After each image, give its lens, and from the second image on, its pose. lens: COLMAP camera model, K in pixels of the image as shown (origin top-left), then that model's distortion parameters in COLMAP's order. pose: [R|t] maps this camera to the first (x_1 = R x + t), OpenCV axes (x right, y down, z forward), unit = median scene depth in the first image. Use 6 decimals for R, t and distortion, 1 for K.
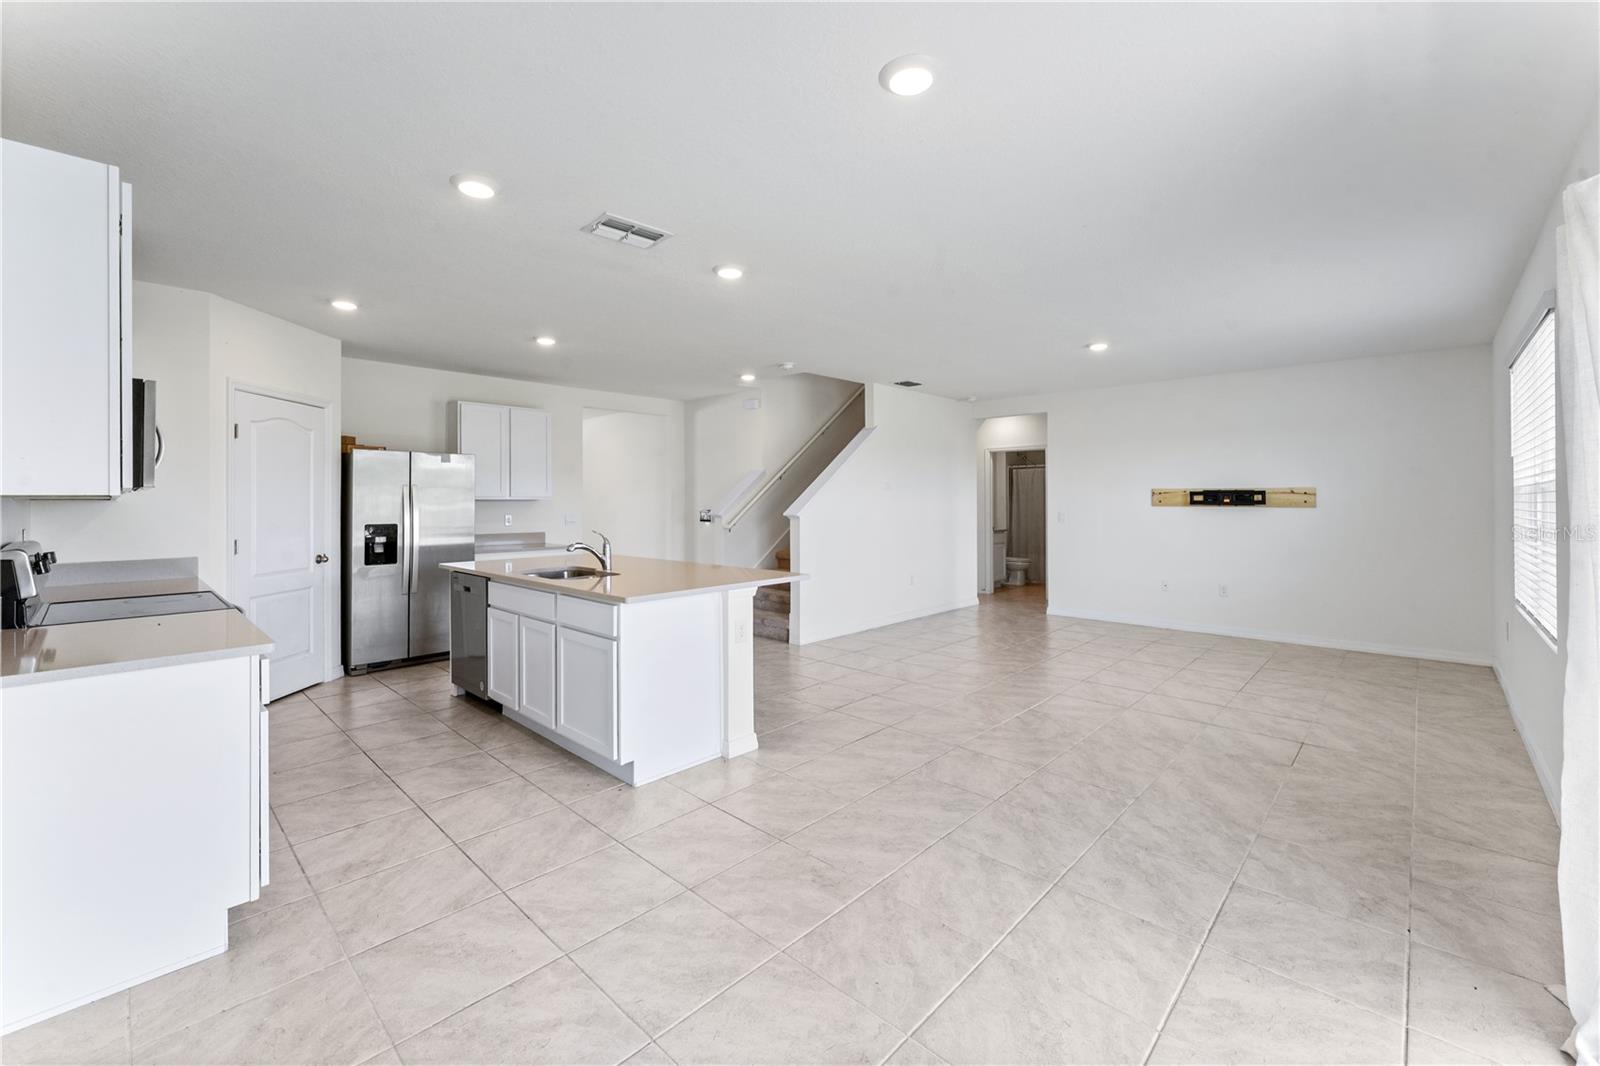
lens RADIAL K [[645.3, 0, 798.1], [0, 645.3, 495.3], [0, 0, 1]] dist [-0.000621, -0.000060]
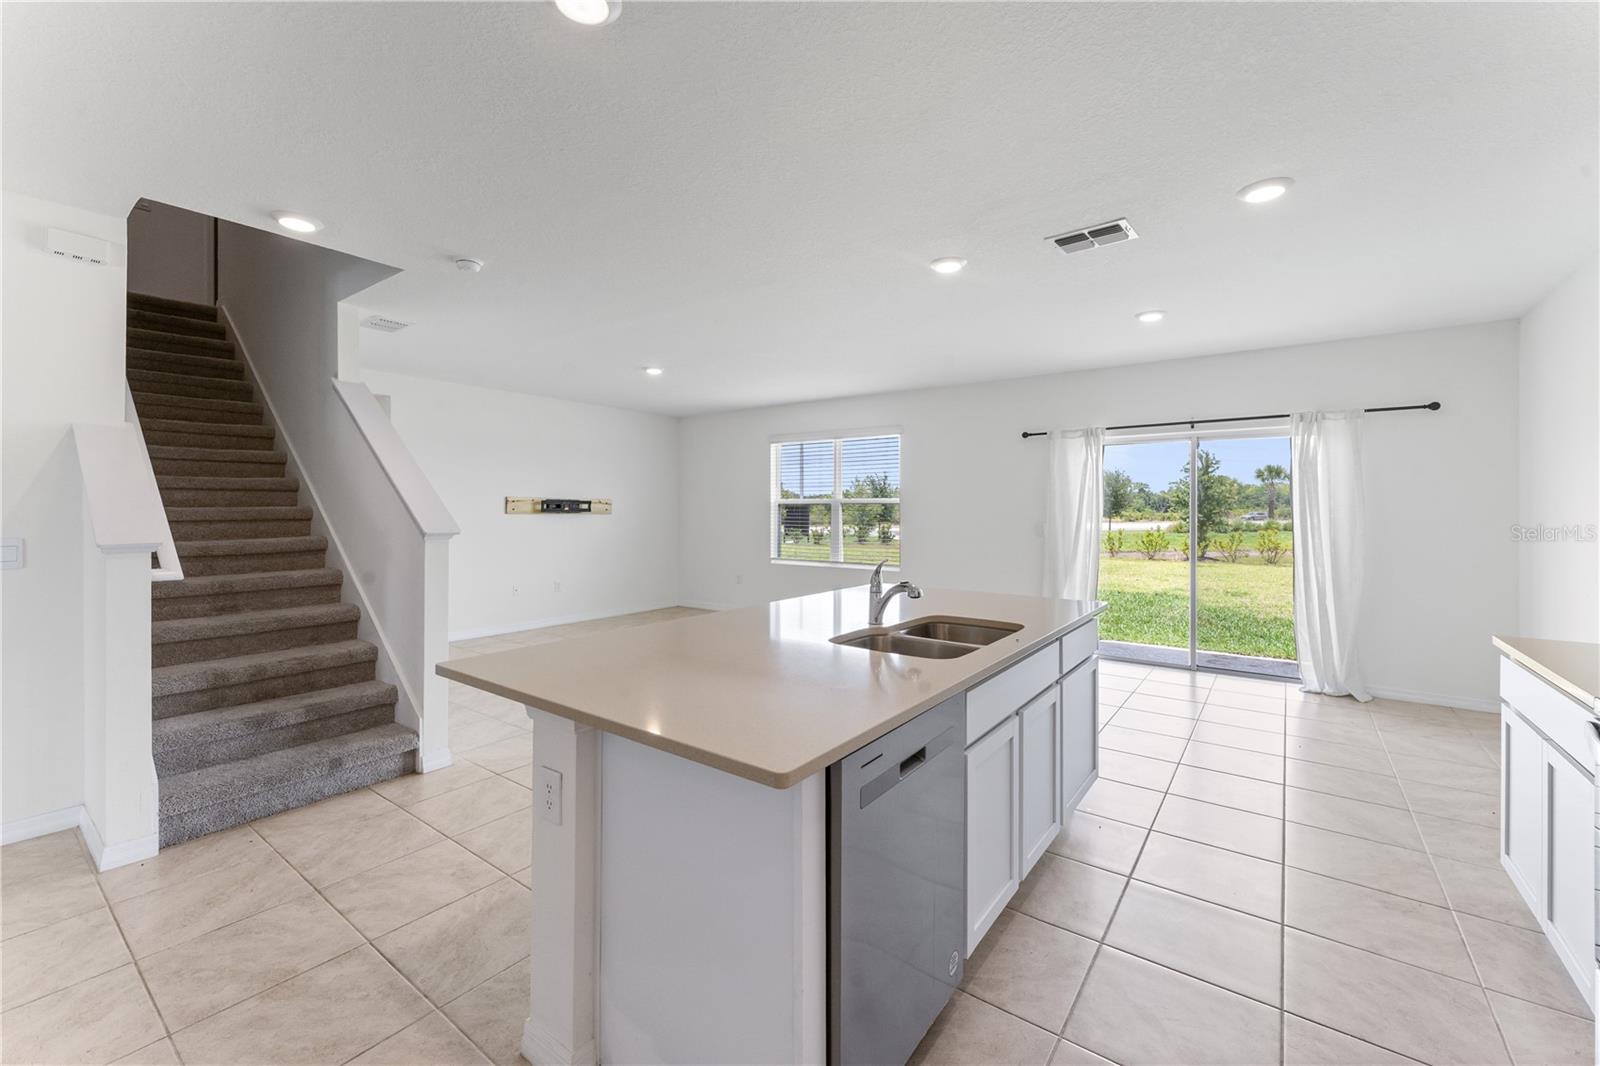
lens RADIAL K [[645.3, 0, 797.2], [0, 645.3, 508.2], [0, 0, 1]] dist [-0.000621, -0.000060]
pose [[-0.106482, 0.002957, 0.994310, -0.871509], [-0.008483, 0.999956, -0.003883, 0.013250], [-0.994278, -0.008848, -0.106453, 1.128533]]
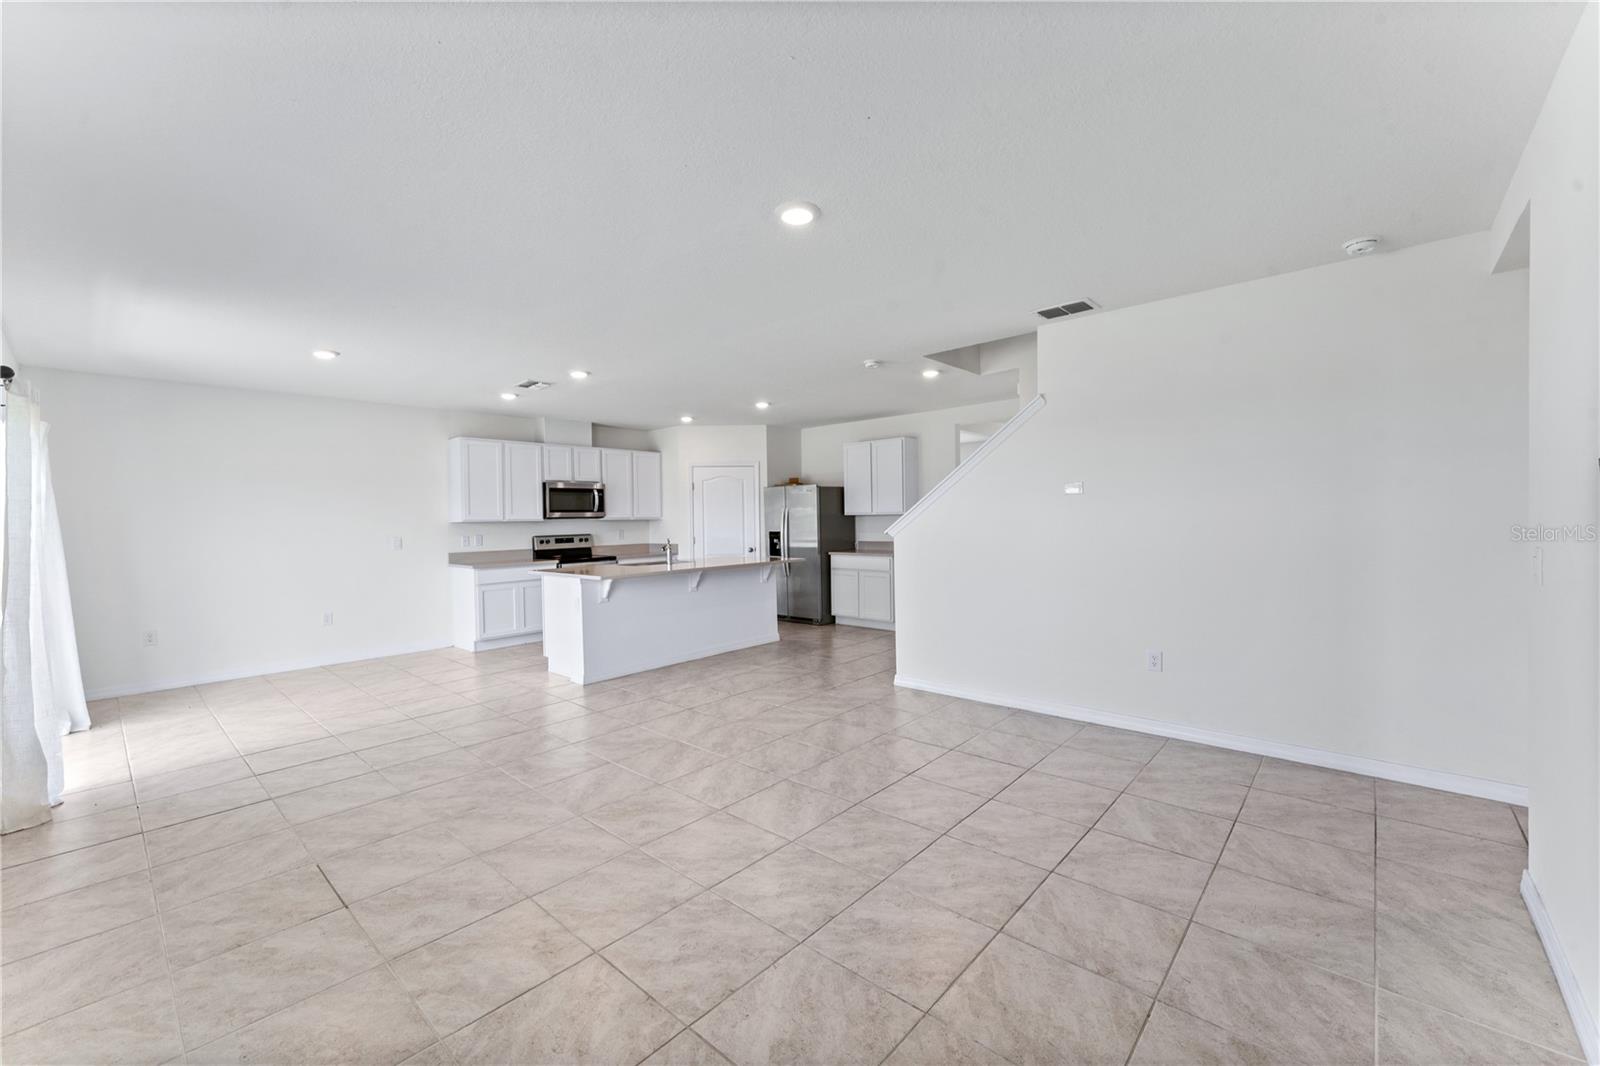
lens RADIAL K [[645.3, 0, 808.7], [0, 645.3, 530.9], [0, 0, 1]] dist [-0.000621, -0.000060]
pose [[0.043362, 0.022570, -0.998804, 1.254469], [0.021962, 0.999482, 0.023539, 0.005652], [0.998818, -0.022957, 0.042844, 1.259522]]
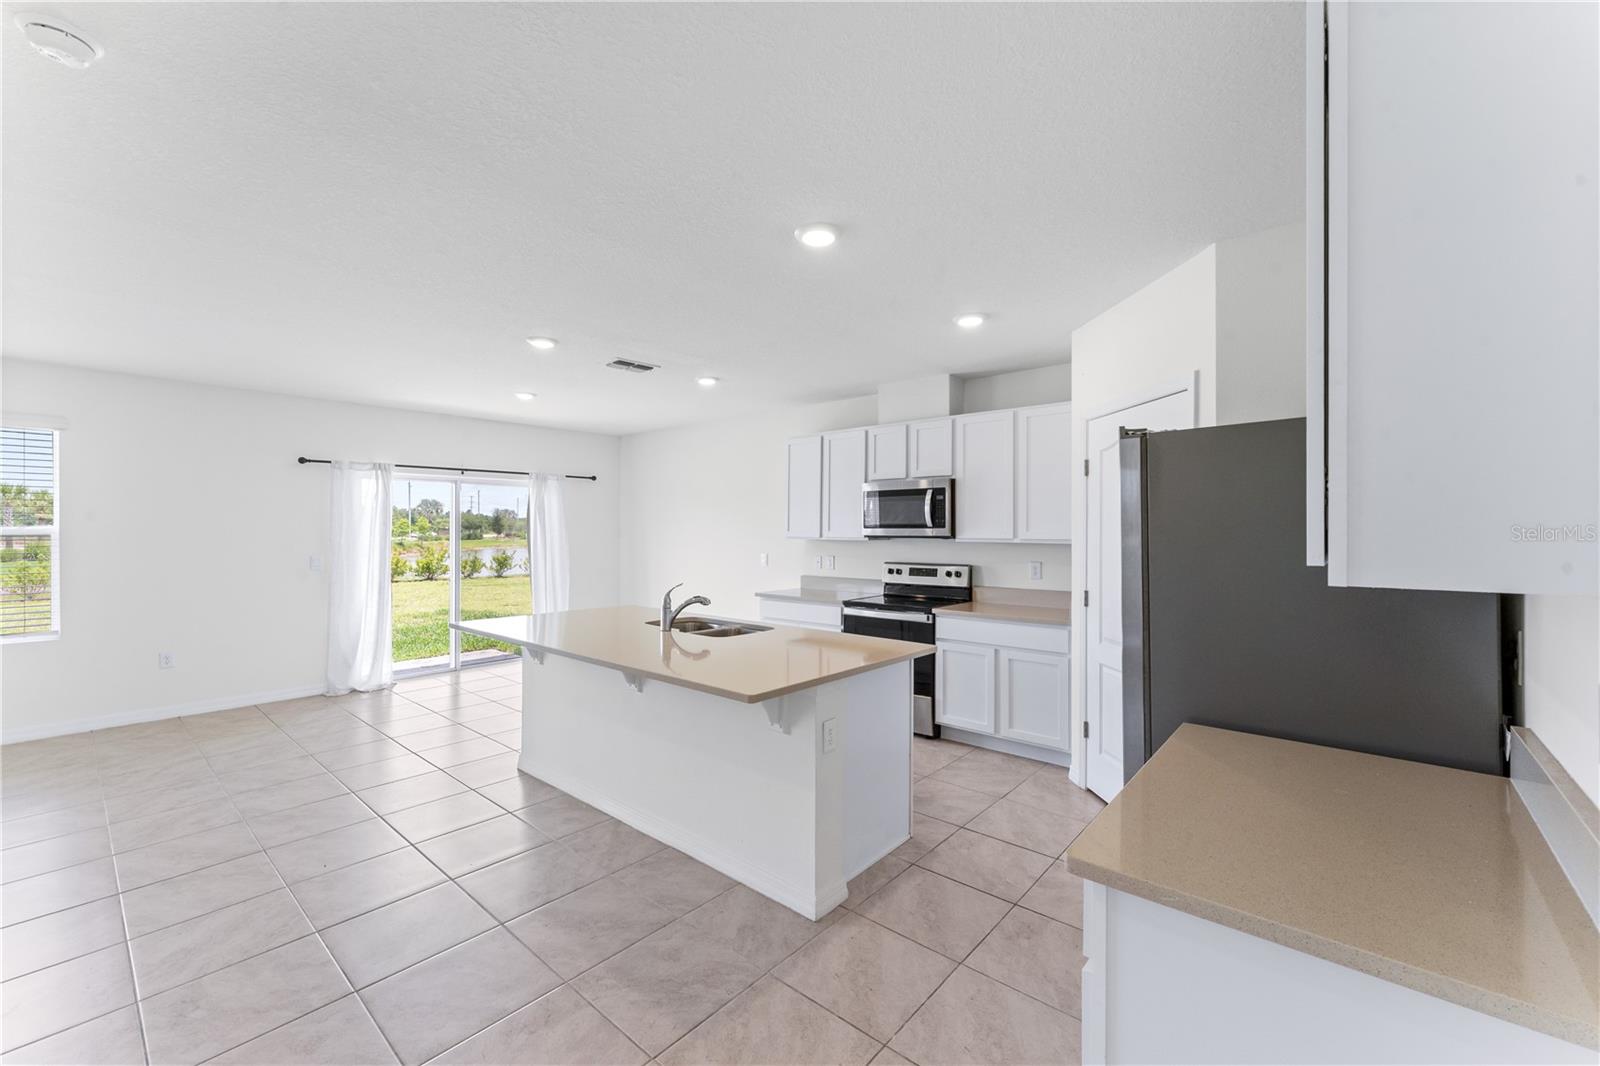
lens RADIAL K [[645.3, 0, 798.3], [0, 645.3, 531.4], [0, 0, 1]] dist [-0.000621, -0.000060]
pose [[-0.999297, 0.003002, -0.037374, -0.435435], [0.003111, 0.999991, -0.002868, -0.010547], [0.037365, -0.002982, -0.999297, 1.828207]]
